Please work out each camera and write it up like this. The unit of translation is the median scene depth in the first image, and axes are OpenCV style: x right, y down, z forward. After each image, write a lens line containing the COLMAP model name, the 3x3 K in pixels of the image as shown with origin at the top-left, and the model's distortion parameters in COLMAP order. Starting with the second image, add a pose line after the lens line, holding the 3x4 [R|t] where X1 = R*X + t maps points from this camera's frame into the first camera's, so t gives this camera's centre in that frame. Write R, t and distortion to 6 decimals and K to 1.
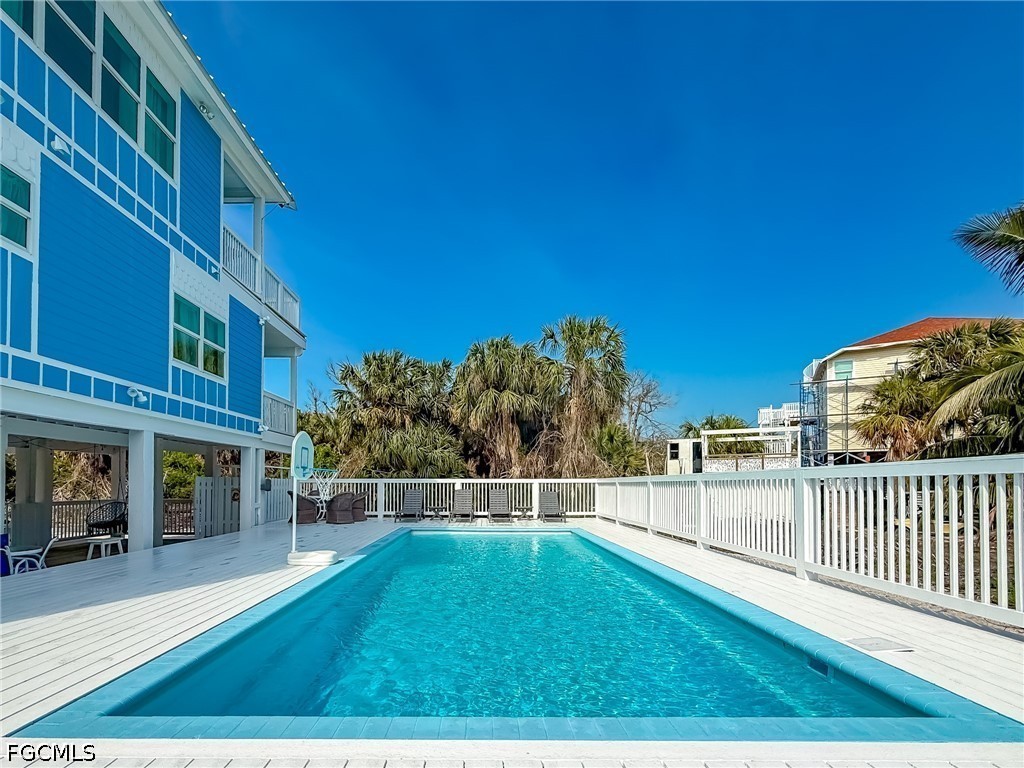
lens RADIAL K [[472.8, 0, 512.6], [0, 472.8, 387.0], [0, 0, 1]] dist [0.002960, -0.000013]
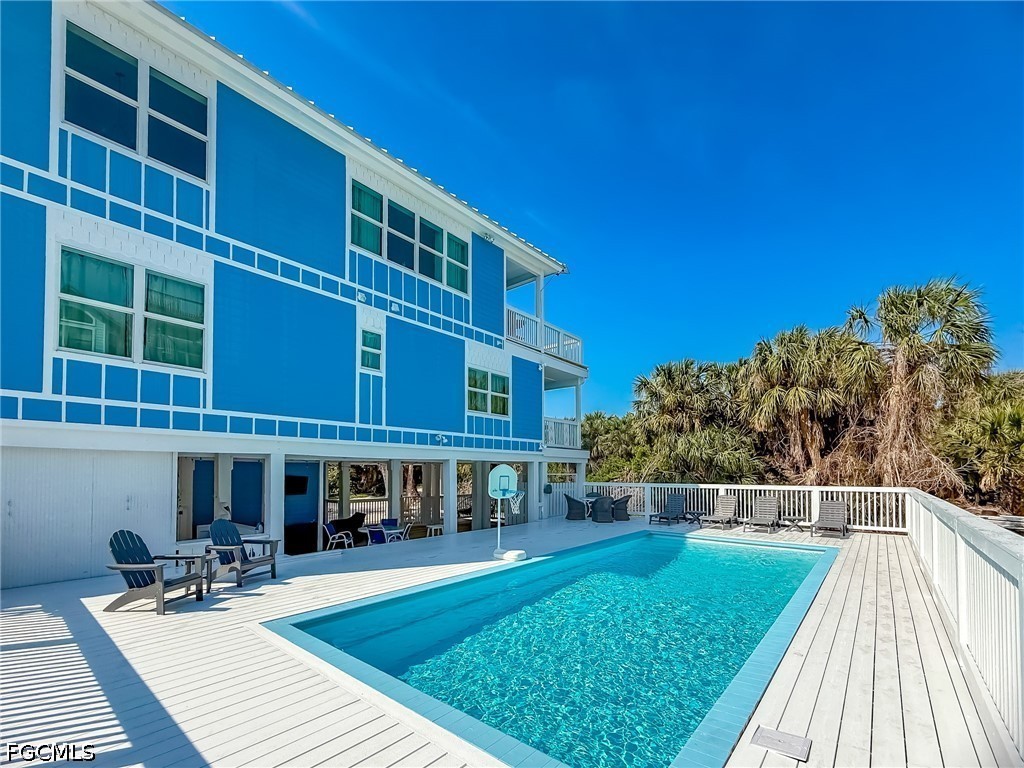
lens RADIAL K [[407.1, 0, 512.2], [0, 407.1, 382.2], [0, 0, 1]] dist [-0.001272, 0.000100]
pose [[0.783330, -0.129133, -0.608045, 0.117648], [0.108863, 0.991565, -0.070336, -0.020895], [0.611999, -0.011097, 0.790781, 0.007405]]
